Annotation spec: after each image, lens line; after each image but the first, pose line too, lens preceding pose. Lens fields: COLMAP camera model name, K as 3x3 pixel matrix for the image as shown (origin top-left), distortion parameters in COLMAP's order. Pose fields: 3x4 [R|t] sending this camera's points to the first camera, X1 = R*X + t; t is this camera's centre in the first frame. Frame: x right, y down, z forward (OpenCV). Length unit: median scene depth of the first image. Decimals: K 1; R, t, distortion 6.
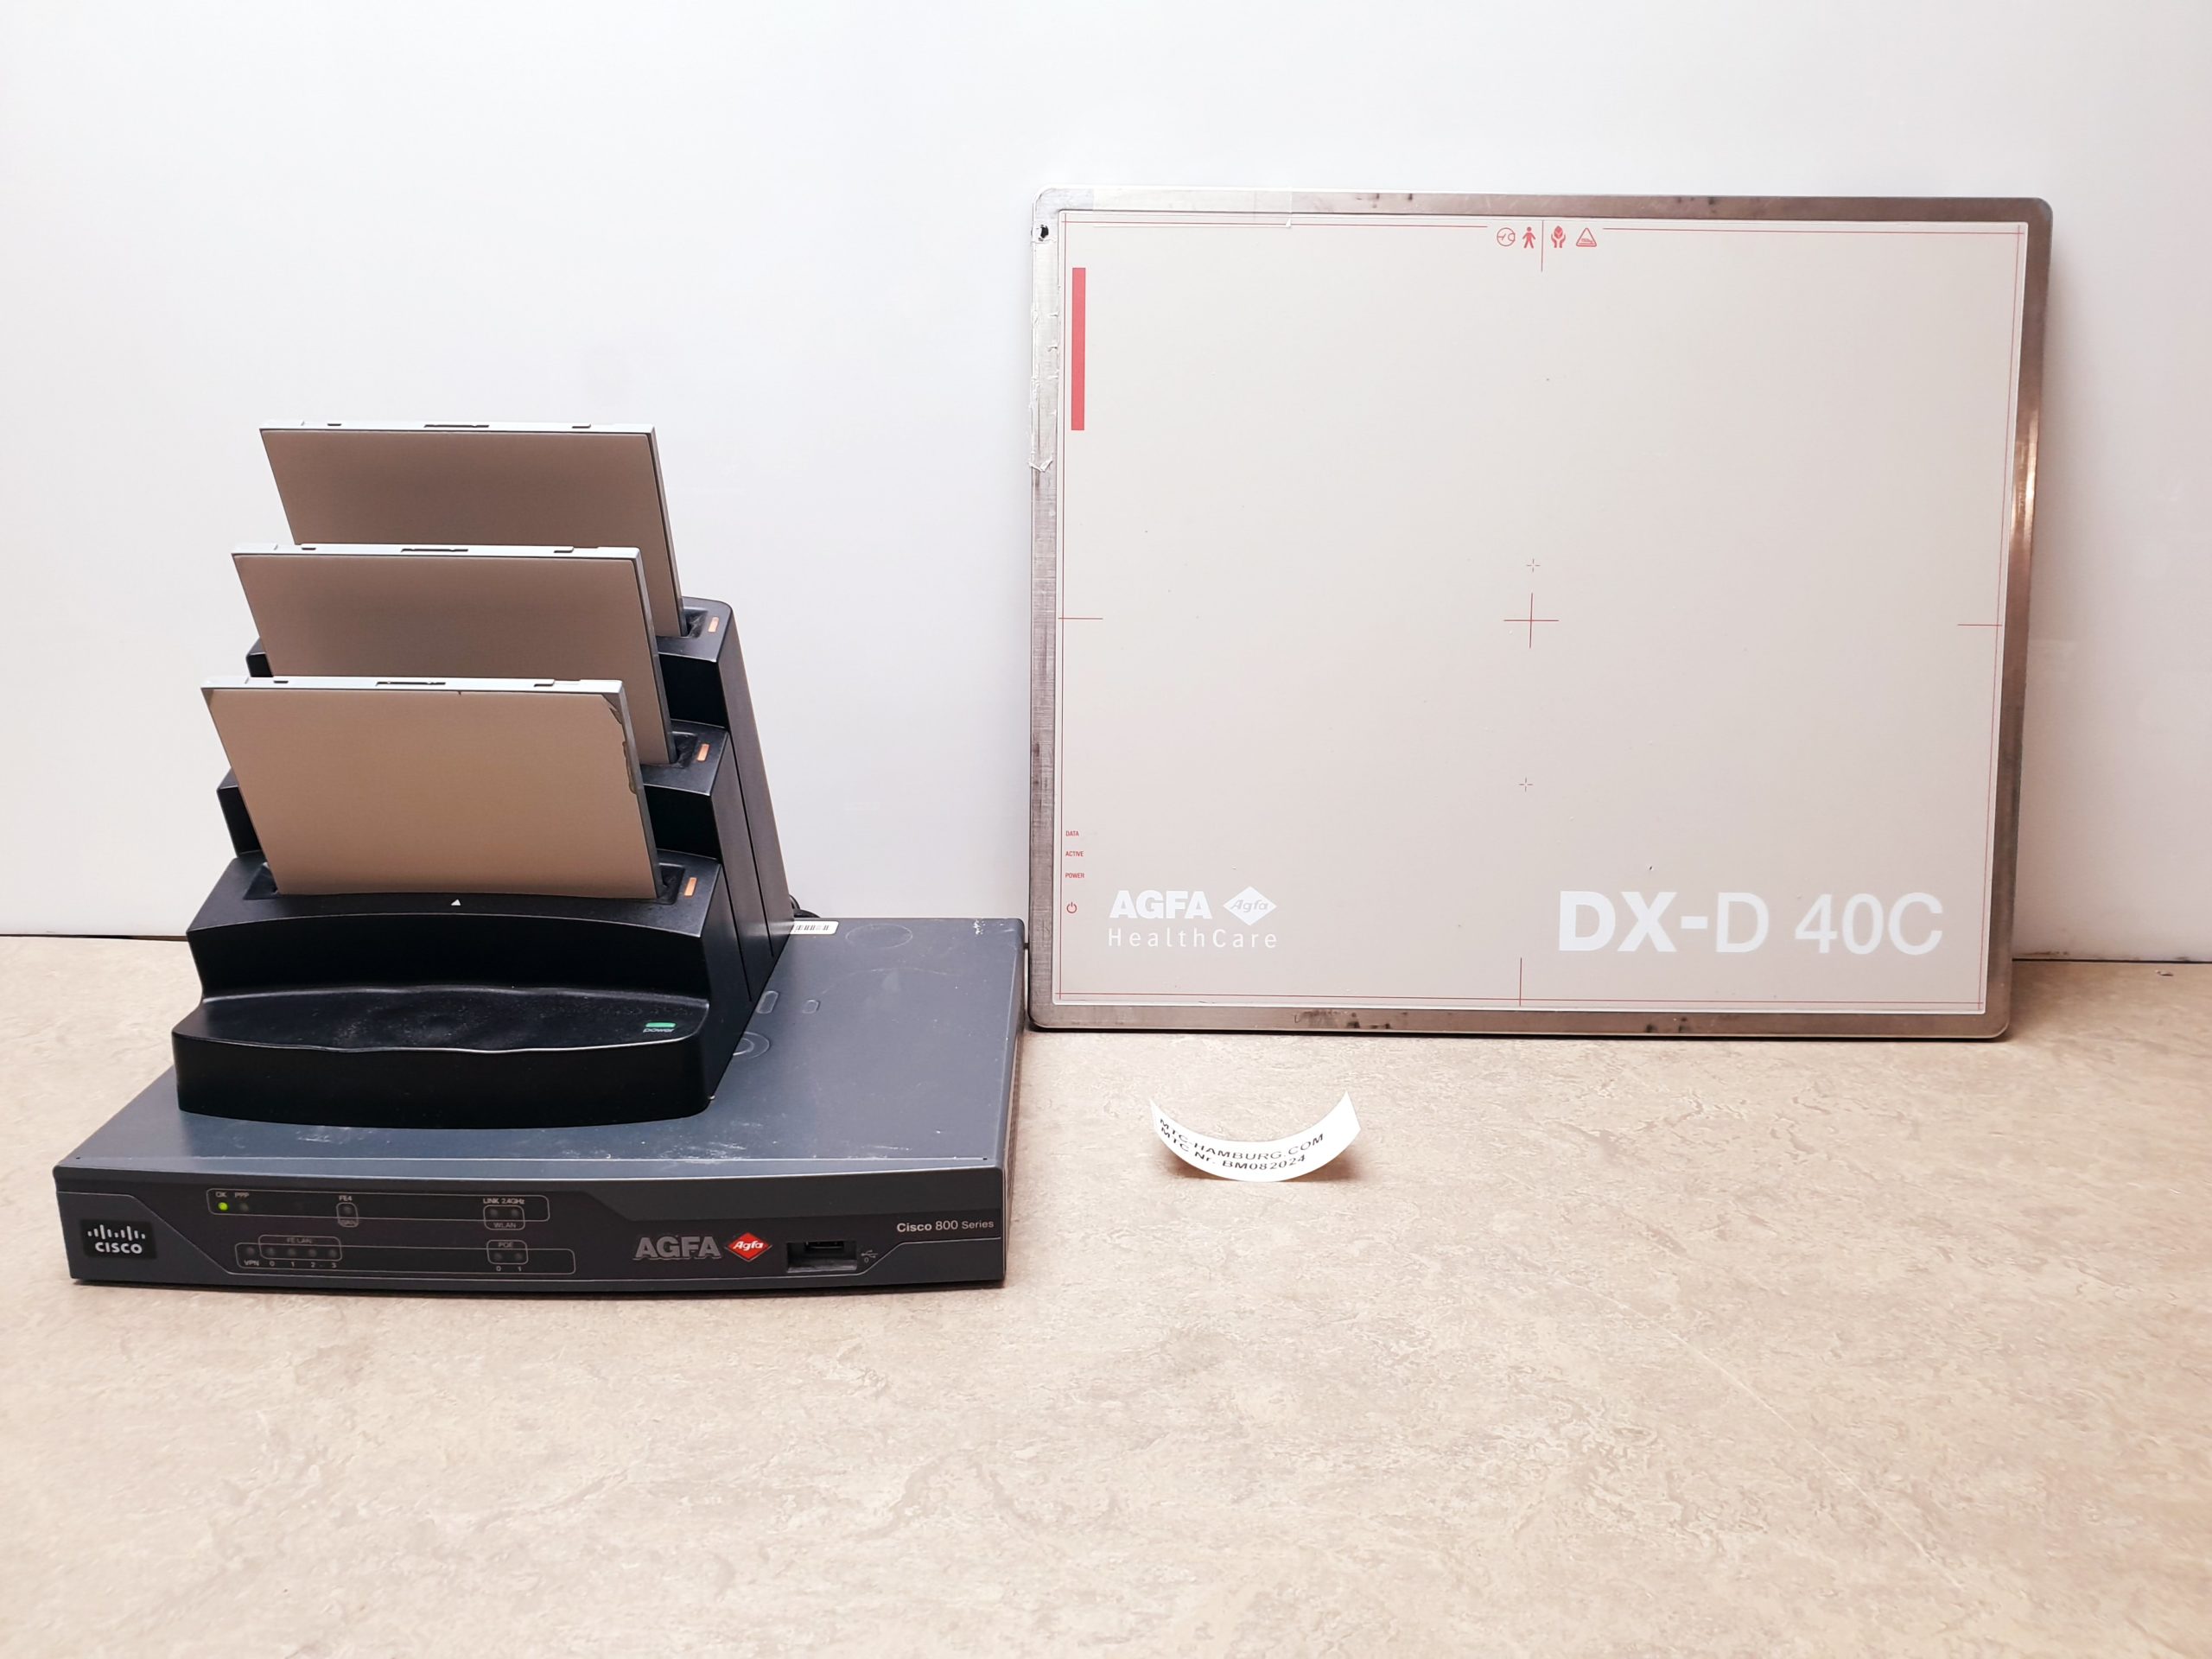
lens RADIAL K [[1683.2, 0, 1112.4], [0, 1683.2, 874.6], [0, 0, 1]] dist [-0.005223, 0.000725]
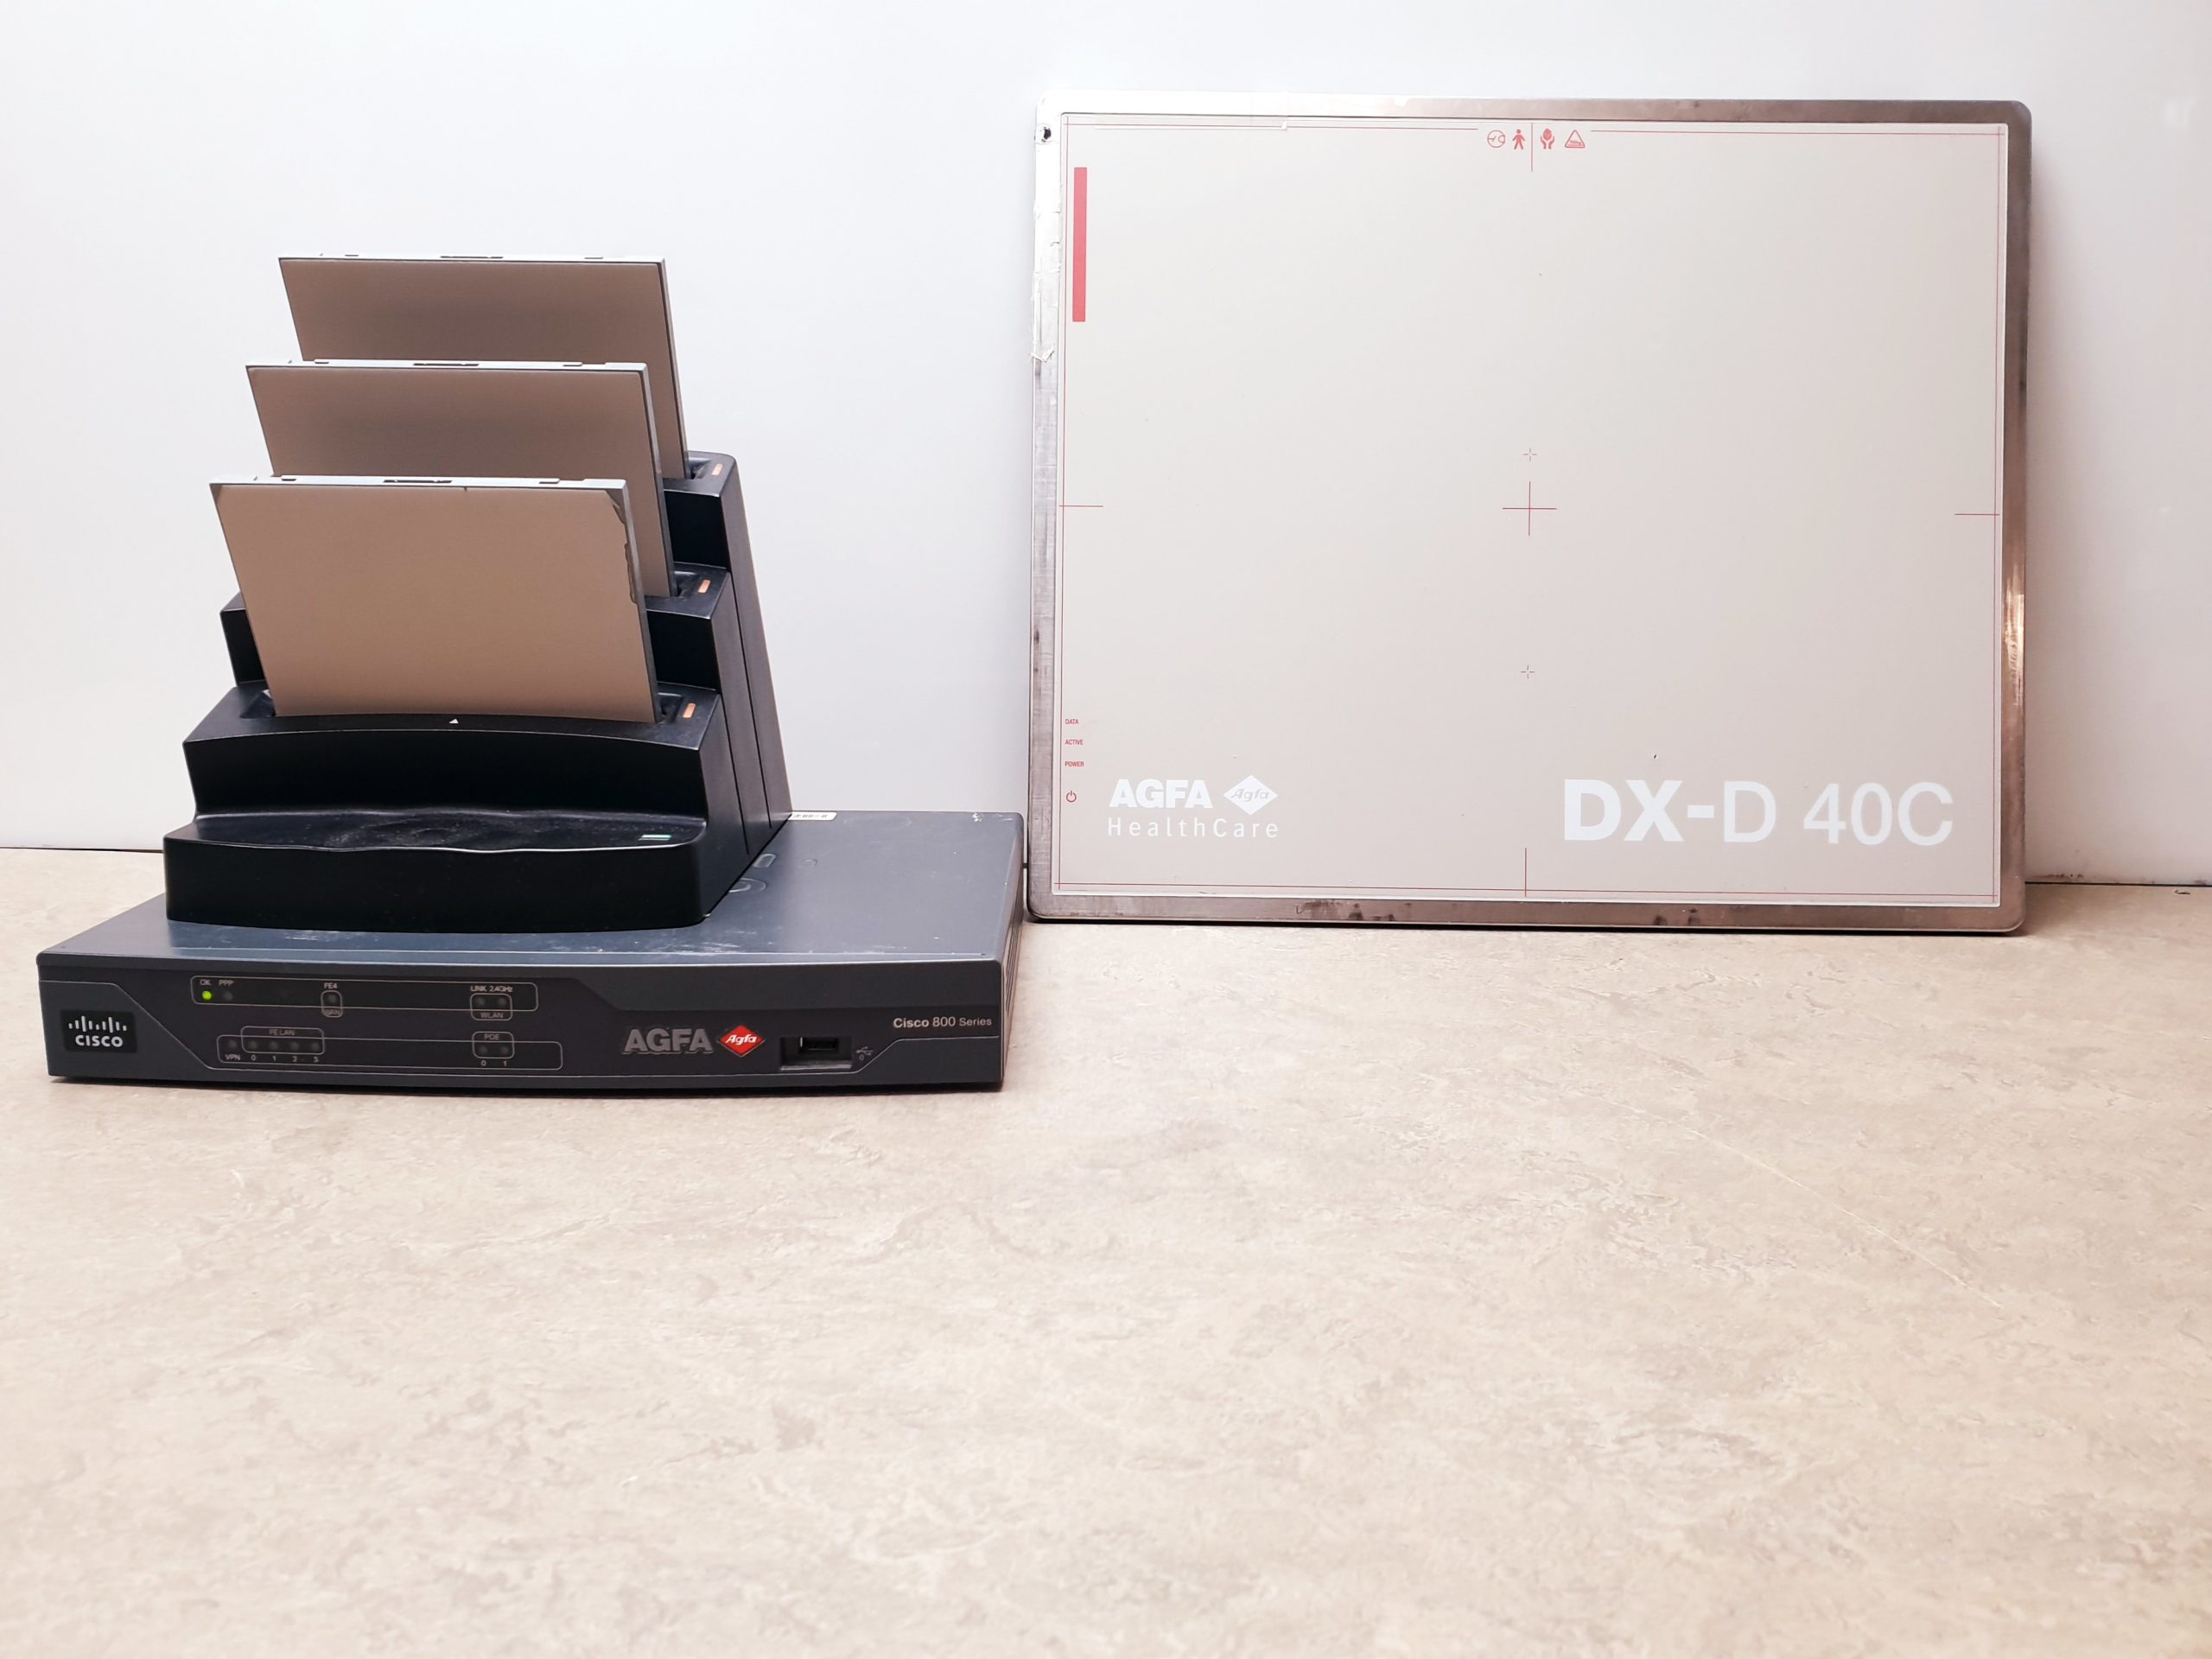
lens RADIAL K [[1681.9, 0, 1096.0], [0, 1681.9, 881.2], [0, 0, 1]] dist [0.006920, -0.028179]
pose [[0.999951, 0.000356, -0.009847, 0.000308], [-0.001207, 0.996239, -0.086638, 0.180174], [0.009779, 0.086645, 0.996191, 0.016906]]
